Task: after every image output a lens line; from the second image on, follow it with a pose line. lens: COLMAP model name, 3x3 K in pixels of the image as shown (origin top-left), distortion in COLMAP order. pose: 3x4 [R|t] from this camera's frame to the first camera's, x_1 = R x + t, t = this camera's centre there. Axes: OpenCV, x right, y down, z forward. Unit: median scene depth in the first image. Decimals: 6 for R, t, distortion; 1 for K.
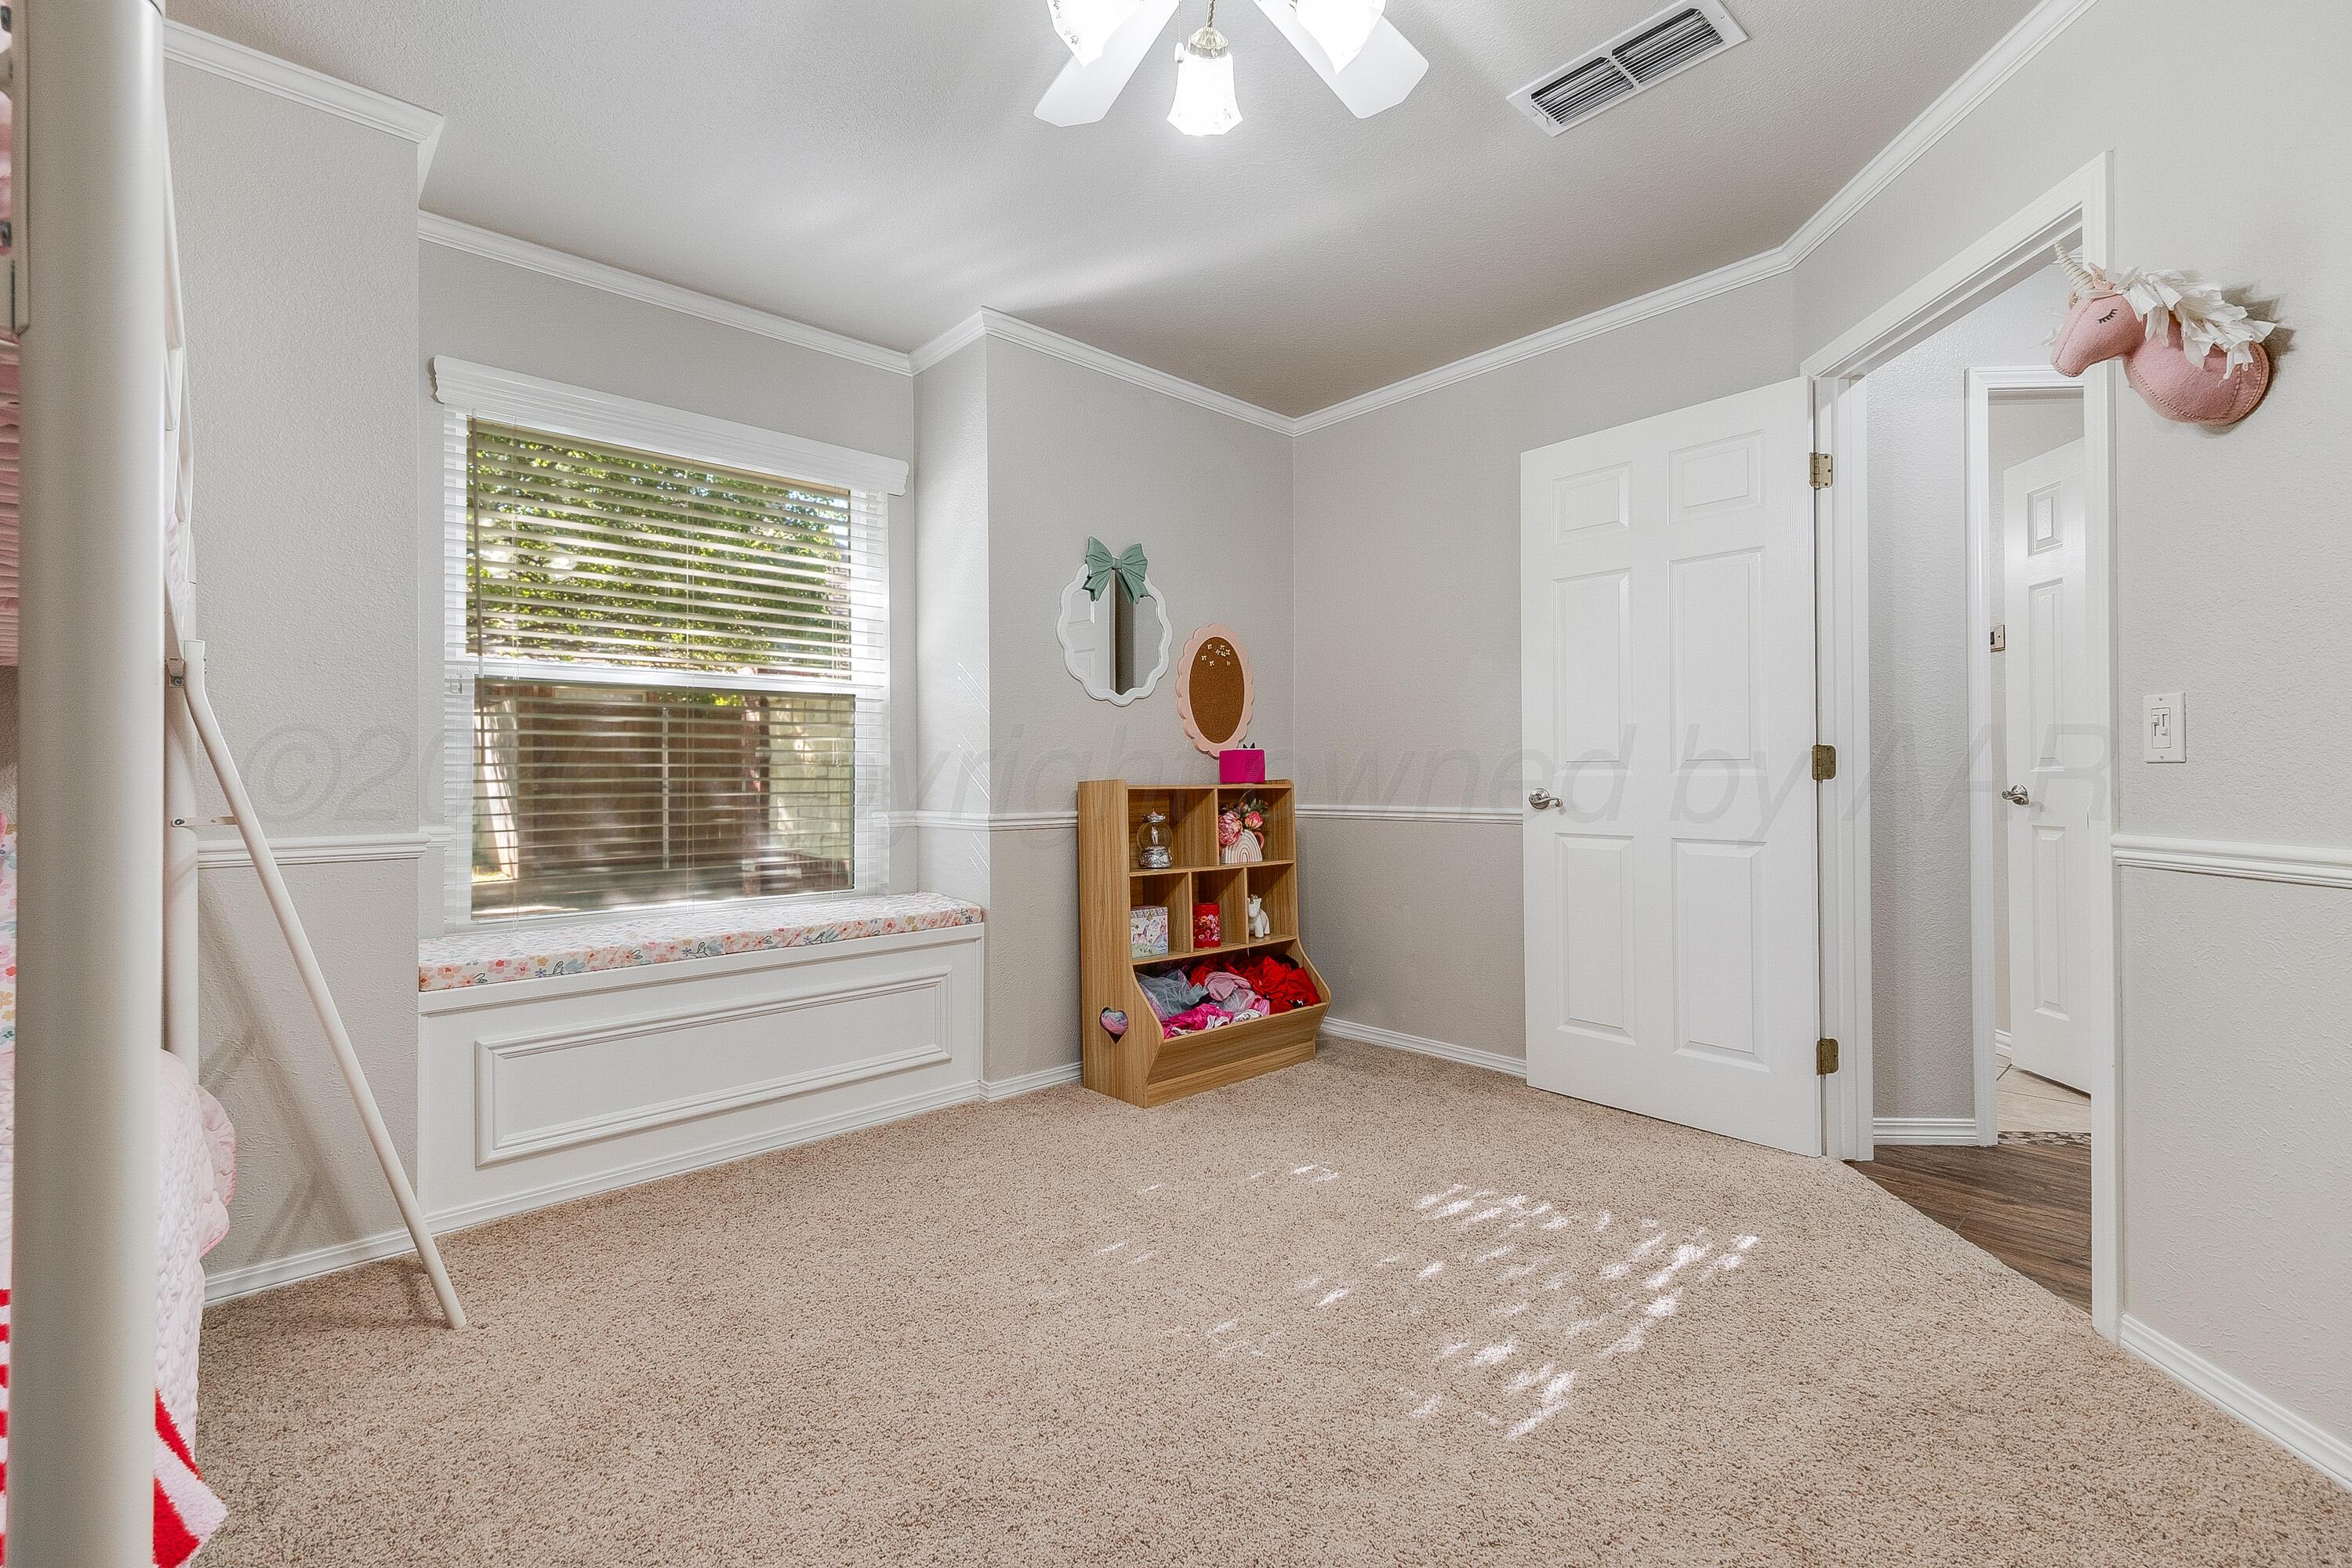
lens RADIAL K [[993.3, 0, 1174.7], [0, 993.3, 761.8], [0, 0, 1]] dist [-0.000375, -0.000064]
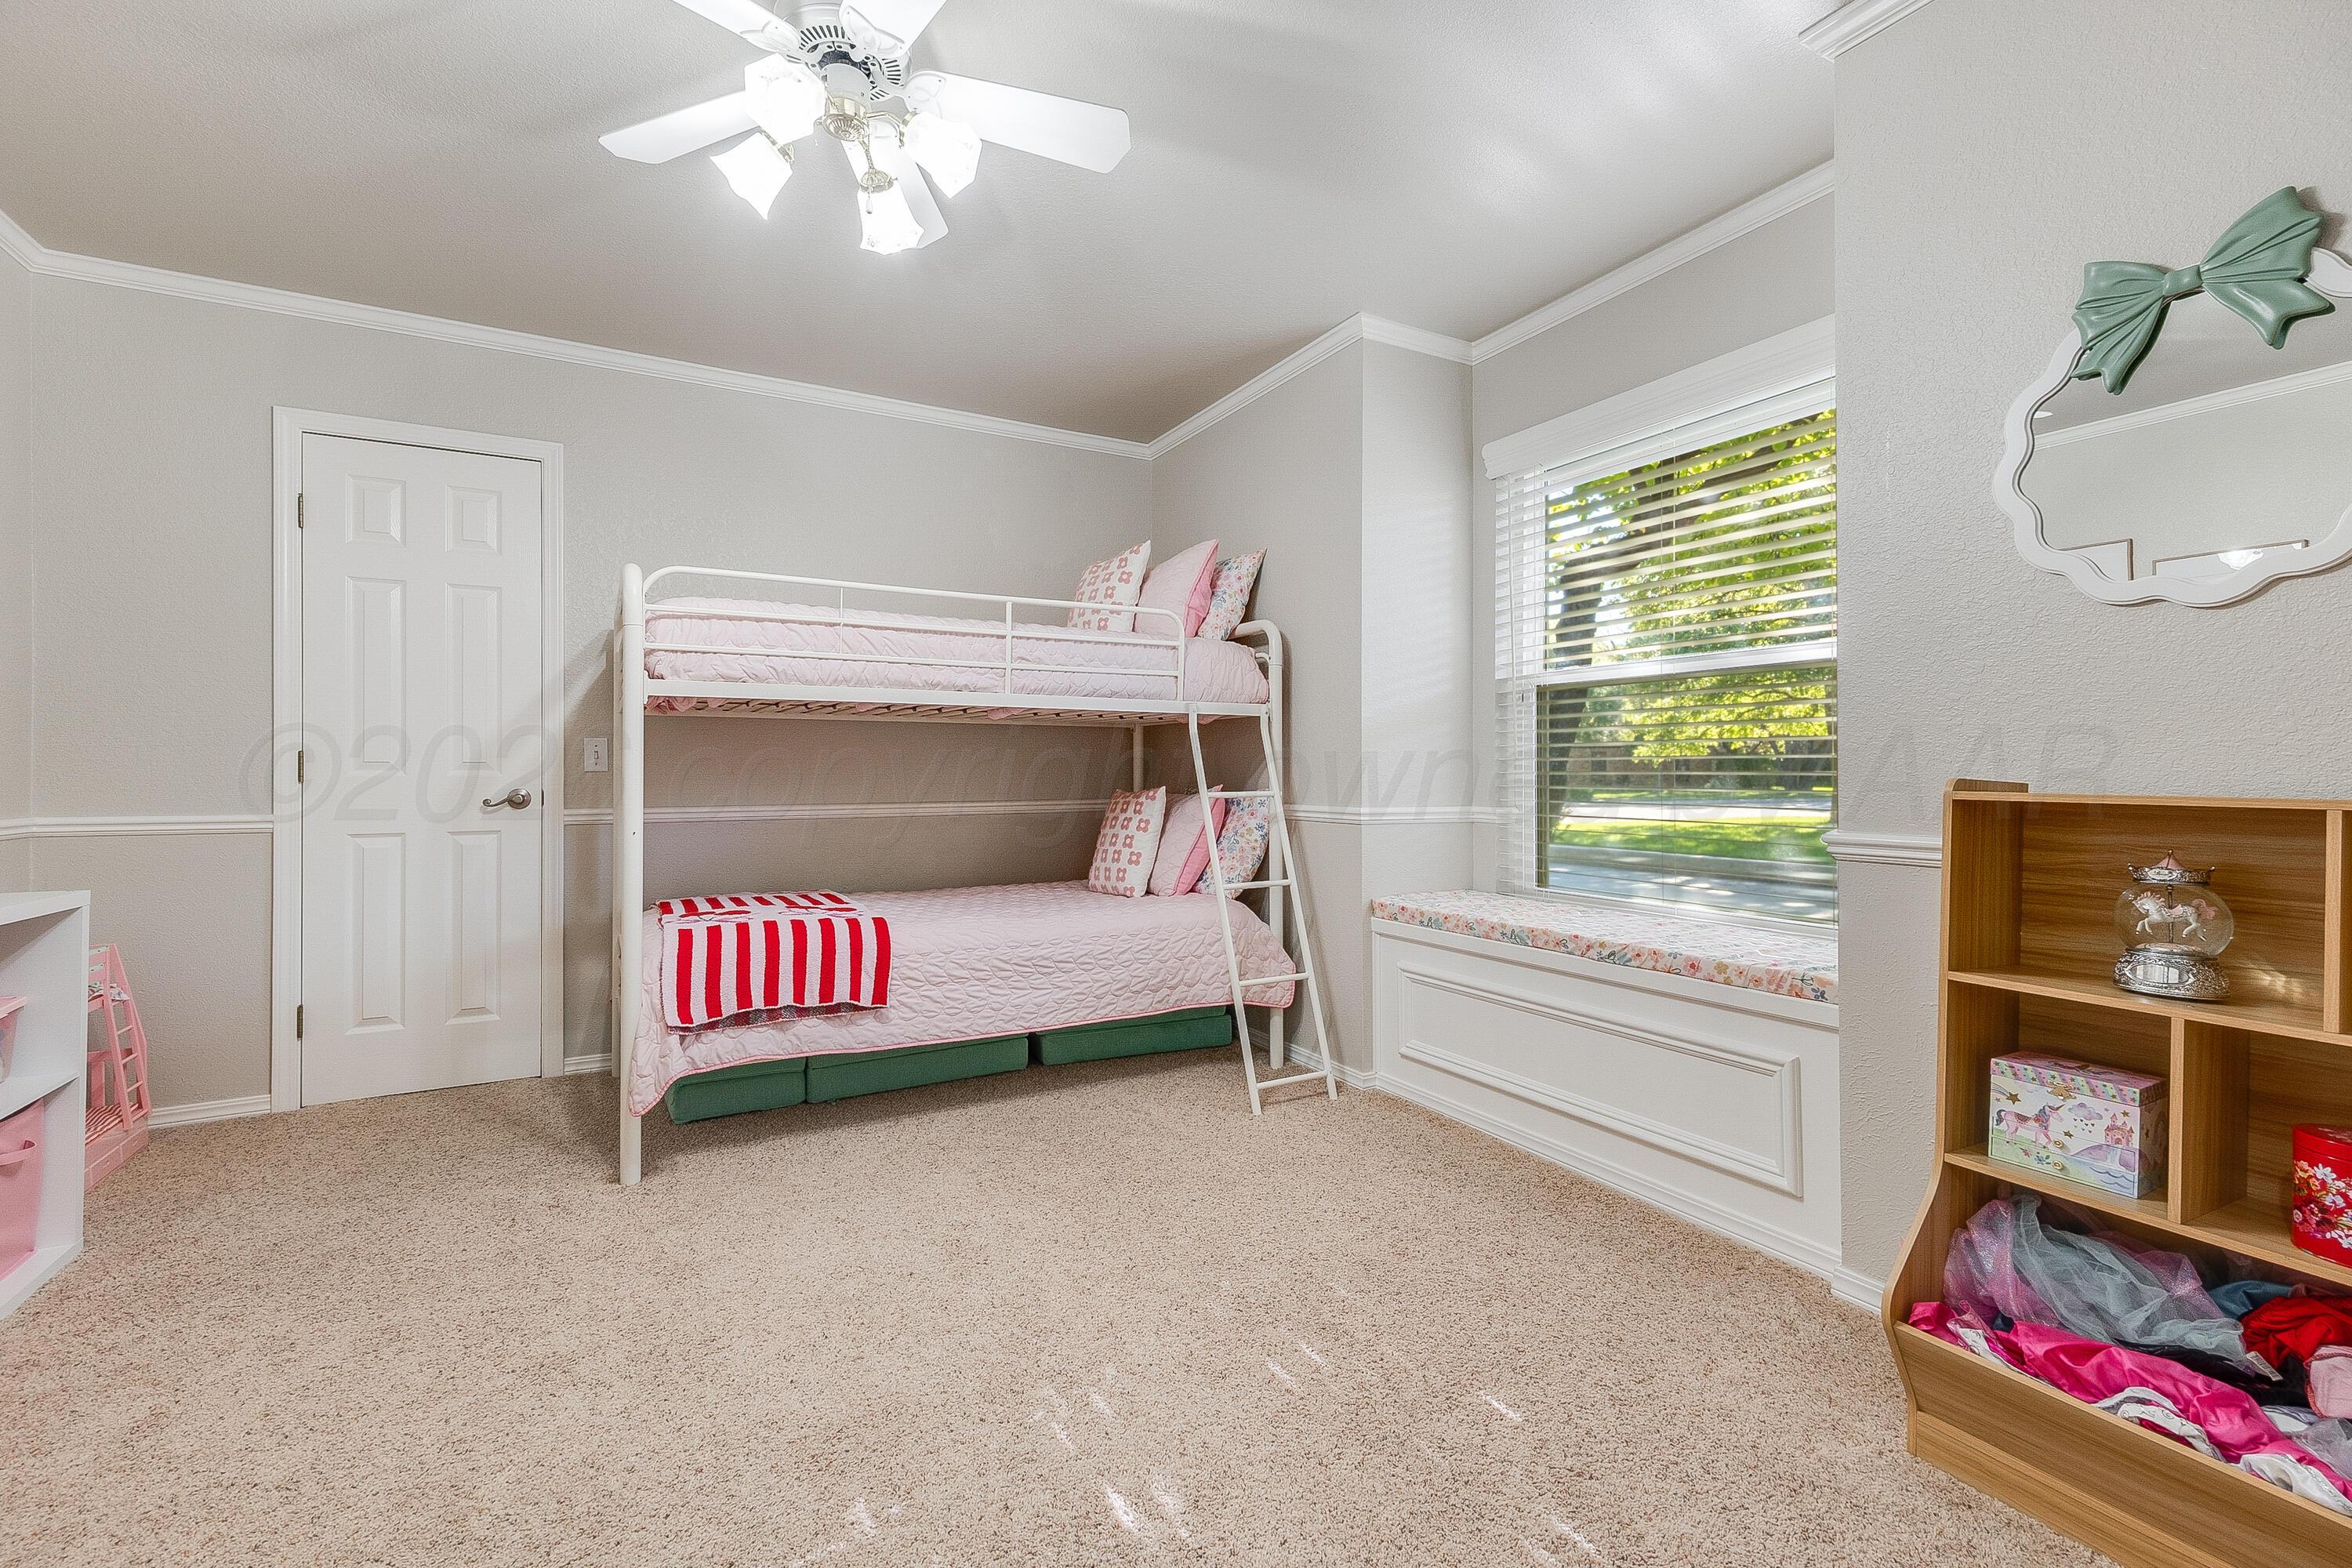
lens RADIAL K [[1011.3, 0, 1176.0], [0, 1011.3, 784.0], [0, 0, 1]] dist [0.000321, 0.000085]
pose [[-0.243964, 0.008544, -0.969747, 0.576863], [0.002071, 0.999963, 0.008290, 0.019589], [0.969782, 0.000014, -0.243973, 0.840326]]
